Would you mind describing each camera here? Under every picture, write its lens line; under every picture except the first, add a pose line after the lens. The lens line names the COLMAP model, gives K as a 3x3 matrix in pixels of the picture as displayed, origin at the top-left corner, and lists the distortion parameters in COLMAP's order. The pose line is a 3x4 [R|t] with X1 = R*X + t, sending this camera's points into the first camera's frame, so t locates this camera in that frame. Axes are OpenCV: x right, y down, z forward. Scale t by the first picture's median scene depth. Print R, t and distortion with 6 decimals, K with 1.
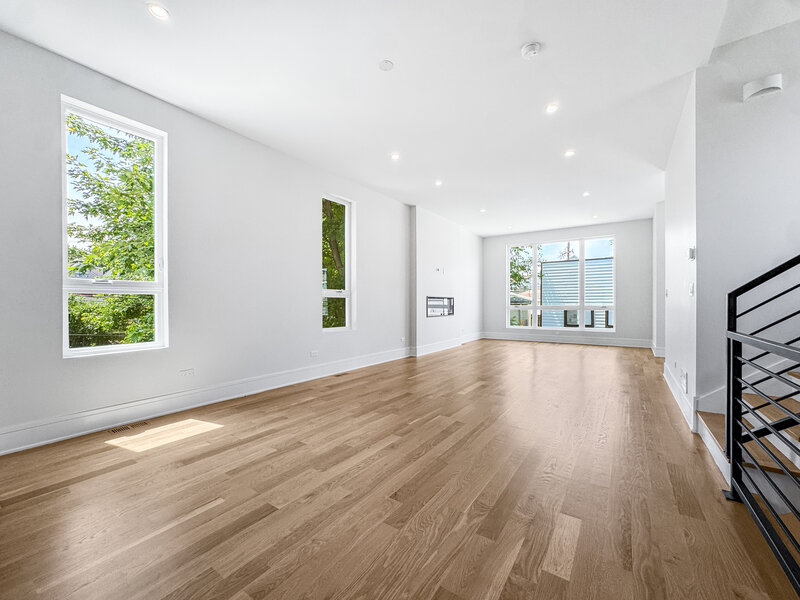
lens RADIAL K [[327.6, 0, 401.2], [0, 327.6, 305.5], [0, 0, 1]] dist [-0.020985, 0.000134]
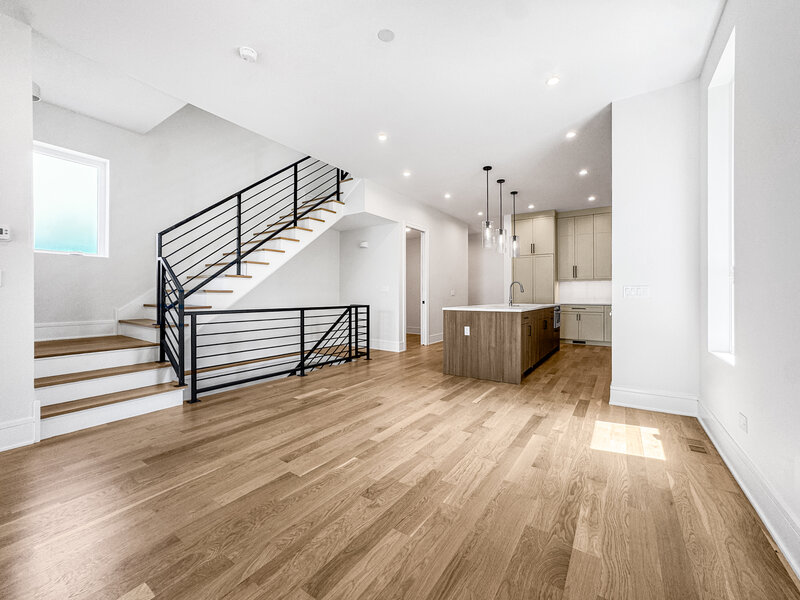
lens RADIAL K [[330.3, 0, 399.1], [0, 330.3, 297.2], [0, 0, 1]] dist [-0.032557, 0.014155]
pose [[-0.999984, 0.003694, -0.004199, -0.054369], [0.003647, 0.999931, 0.011150, -0.009392], [0.004240, 0.011135, -0.999929, 1.292860]]
